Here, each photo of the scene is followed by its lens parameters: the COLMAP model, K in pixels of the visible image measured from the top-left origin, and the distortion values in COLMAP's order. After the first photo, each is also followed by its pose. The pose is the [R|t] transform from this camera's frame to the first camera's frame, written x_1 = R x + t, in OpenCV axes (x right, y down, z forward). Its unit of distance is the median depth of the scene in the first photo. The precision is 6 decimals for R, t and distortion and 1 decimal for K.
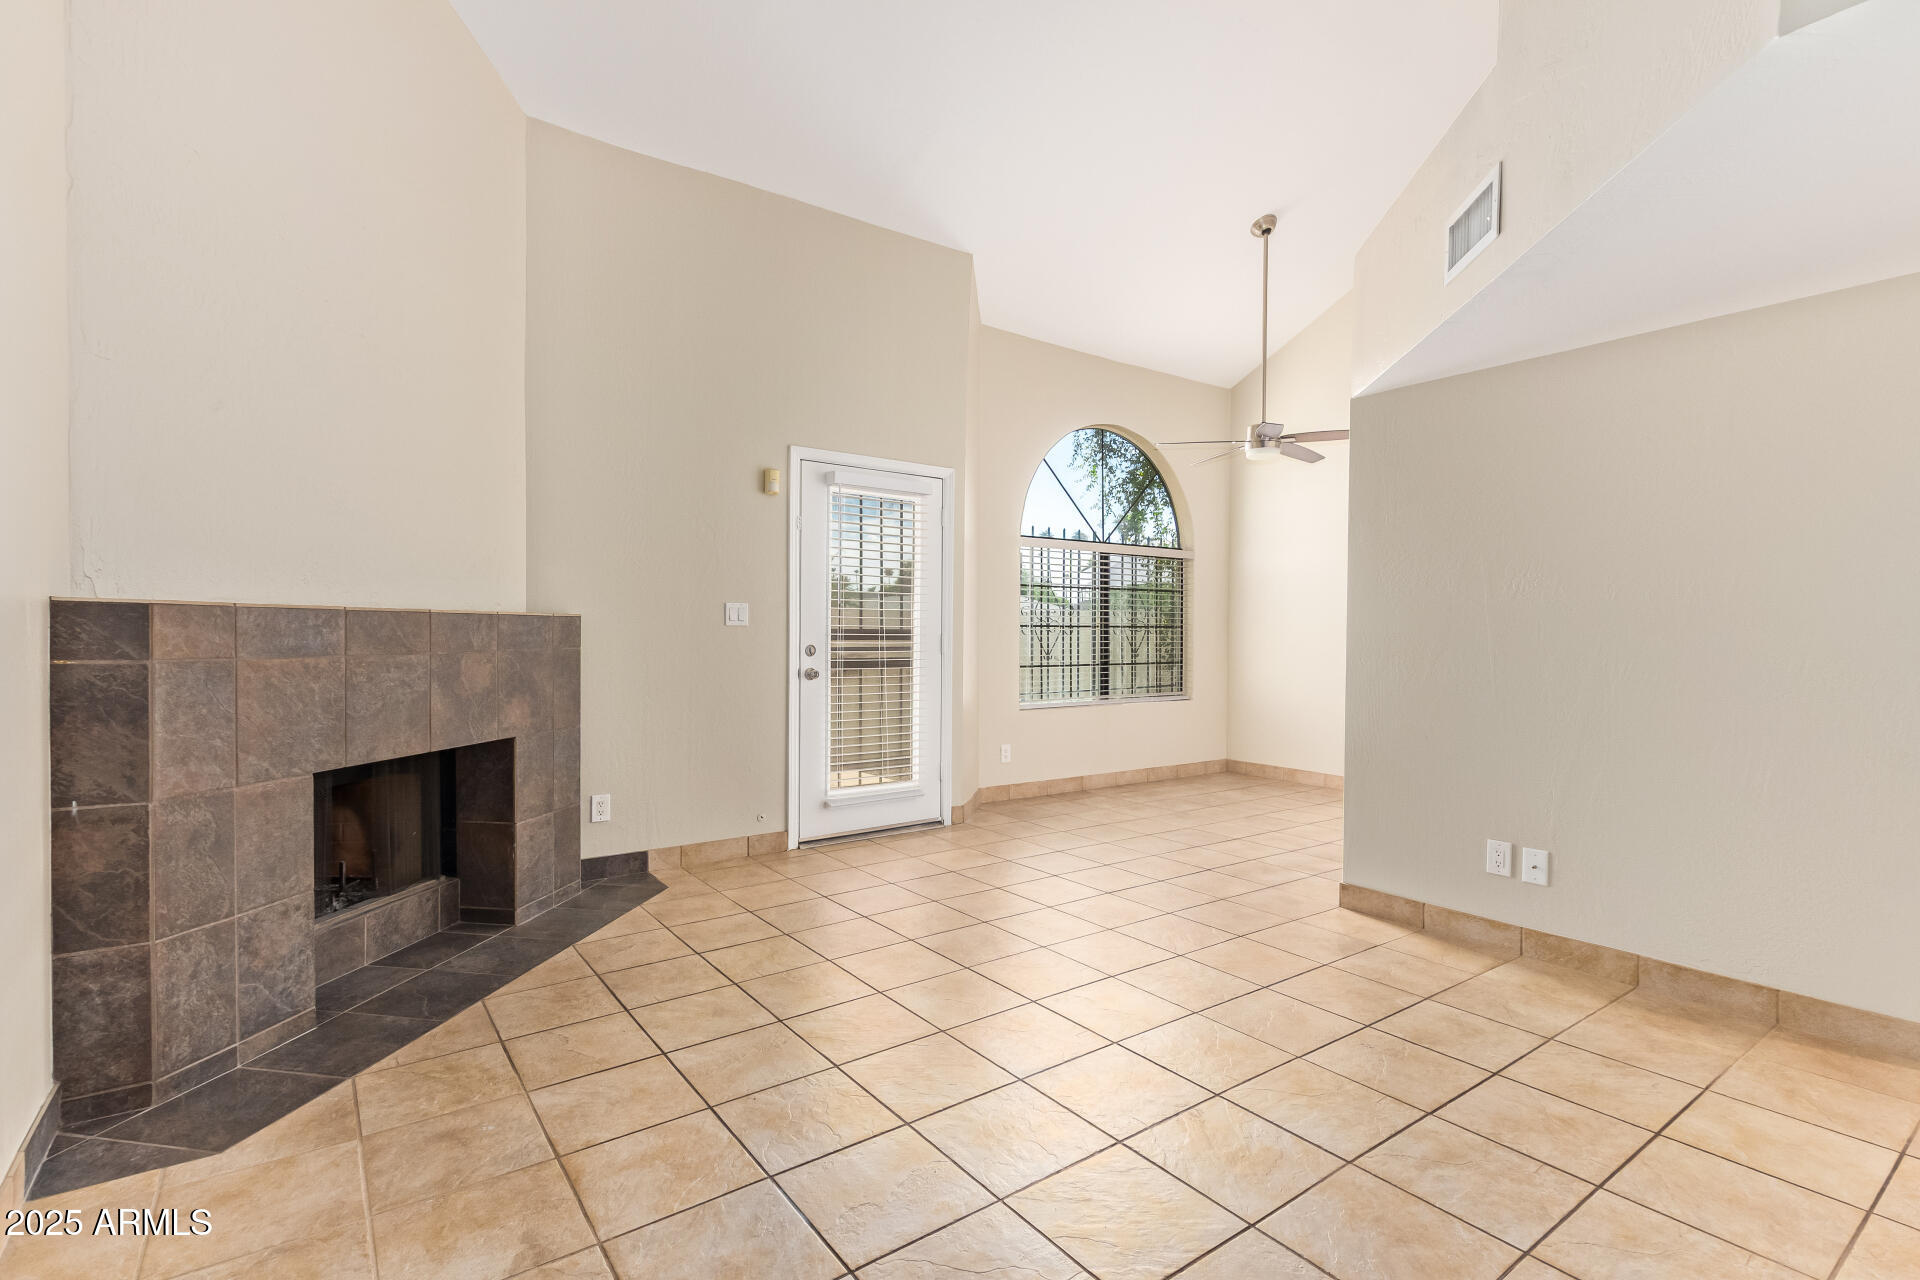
lens RADIAL K [[891.9, 0, 922.5], [0, 891.9, 646.9], [0, 0, 1]] dist [0.006171, -0.003027]
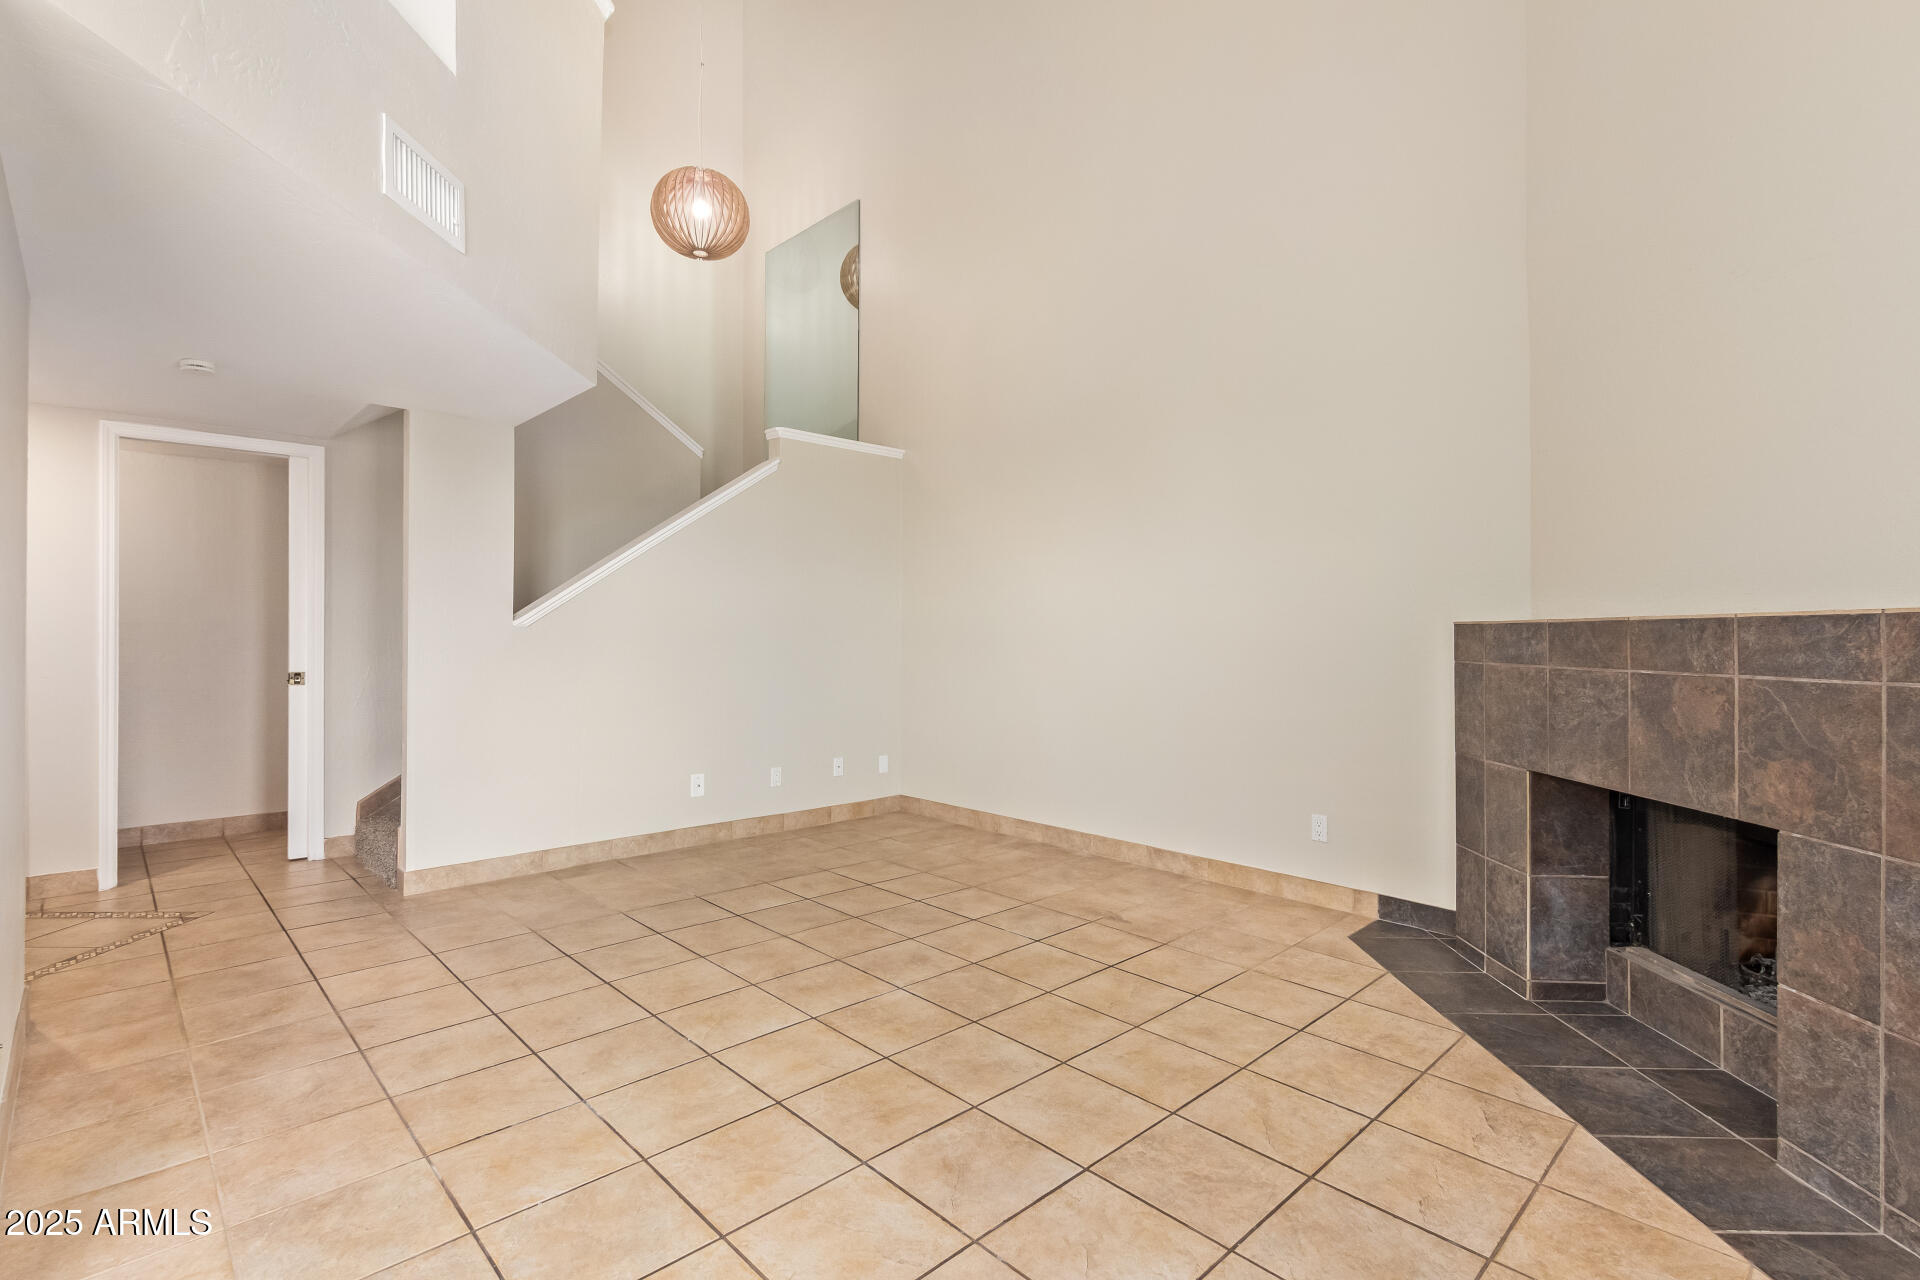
lens RADIAL K [[891.9, 0, 903.2], [0, 891.9, 635.9], [0, 0, 1]] dist [0.006171, -0.003027]
pose [[-0.993621, -0.006725, -0.112569, 0.183868], [-0.008506, 0.999846, 0.015348, -0.030413], [0.112448, 0.016208, -0.993525, 1.666359]]
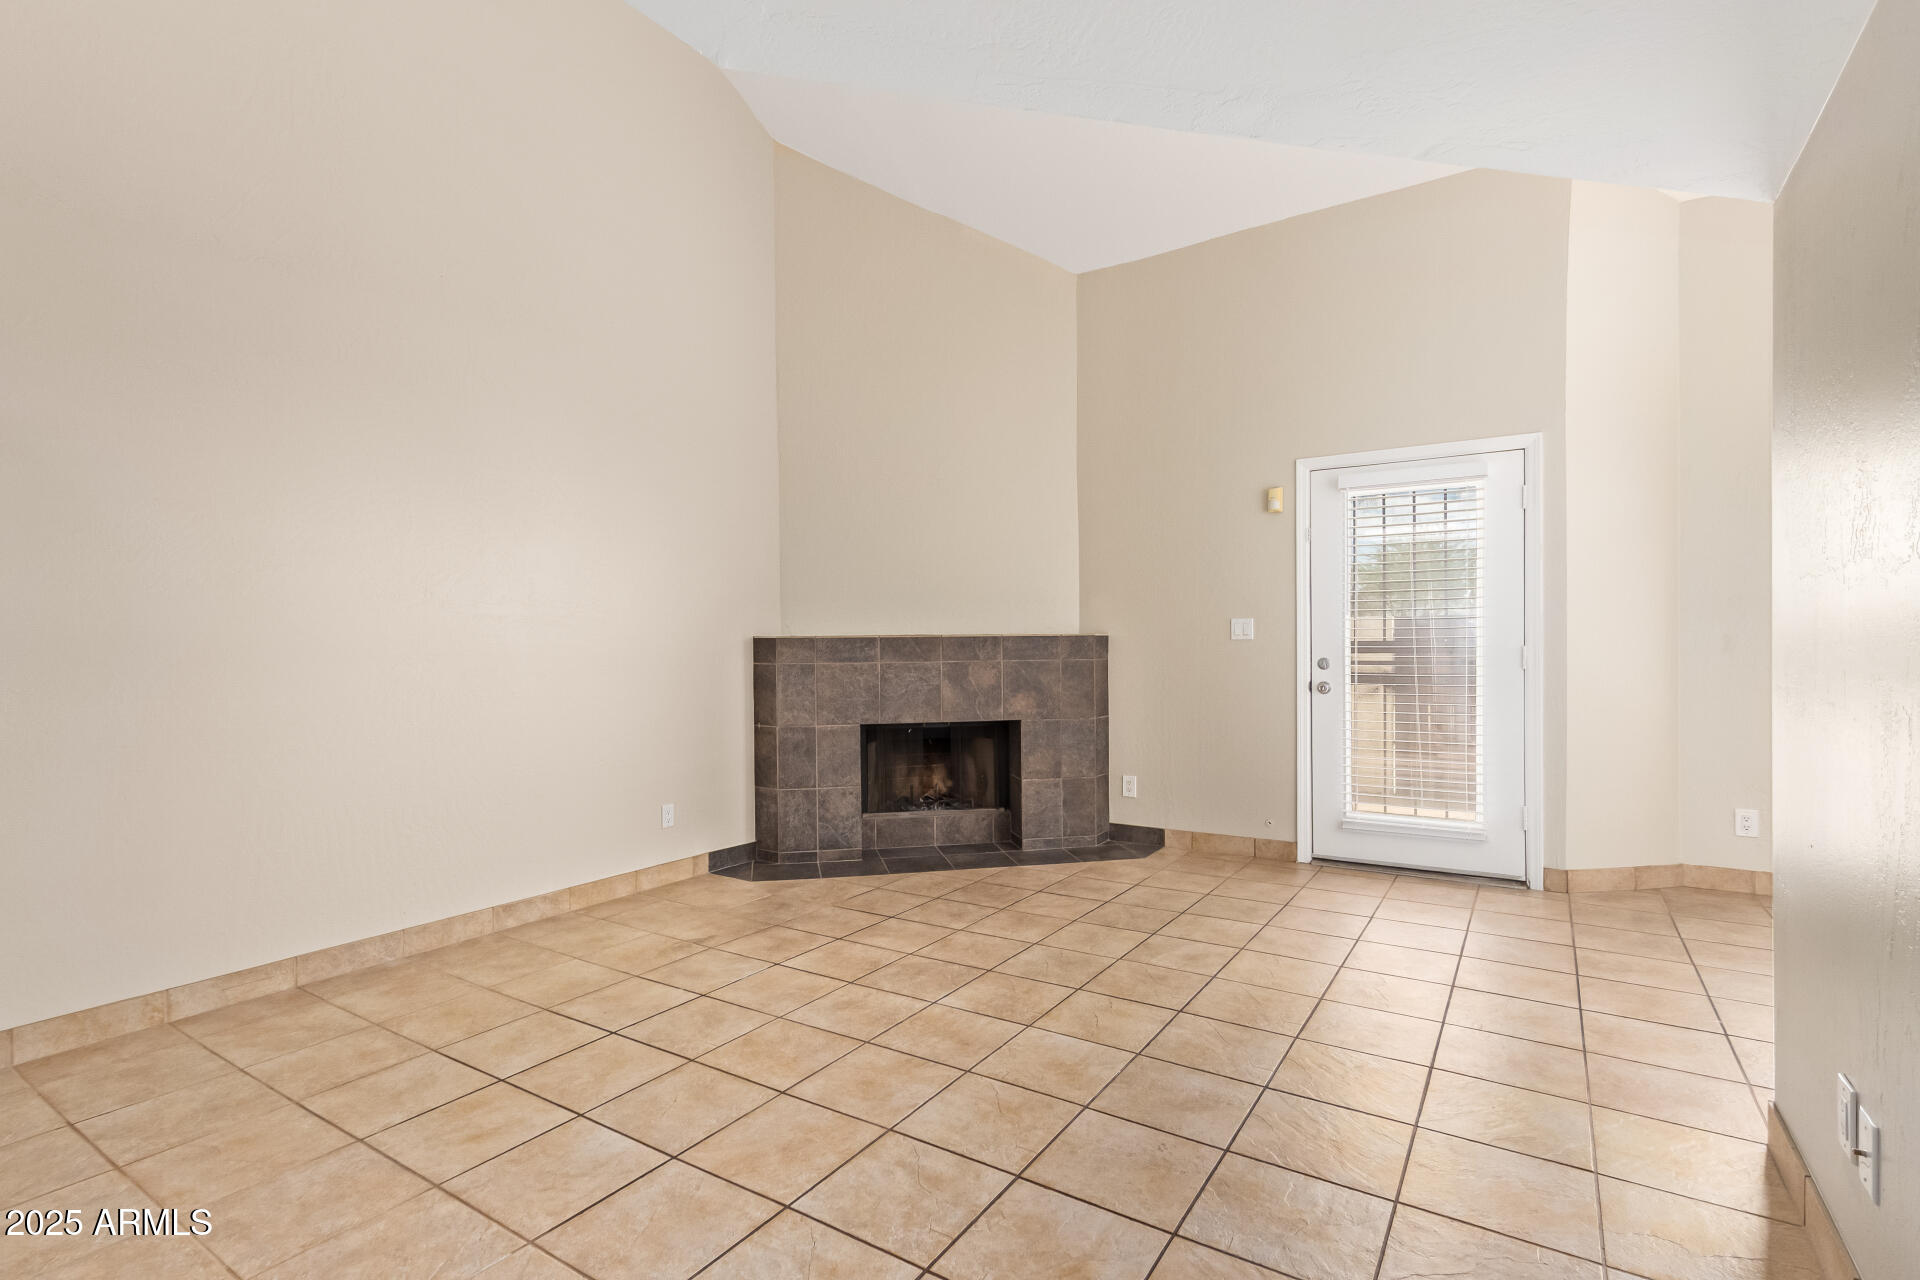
lens RADIAL K [[891.9, 0, 974.7], [0, 891.9, 639.6], [0, 0, 1]] dist [0.006171, -0.003027]
pose [[0.377378, -0.014591, -0.925944, 0.961465], [-0.003639, 0.999845, -0.017239, -0.005783], [0.926052, 0.009875, 0.377266, 0.419192]]
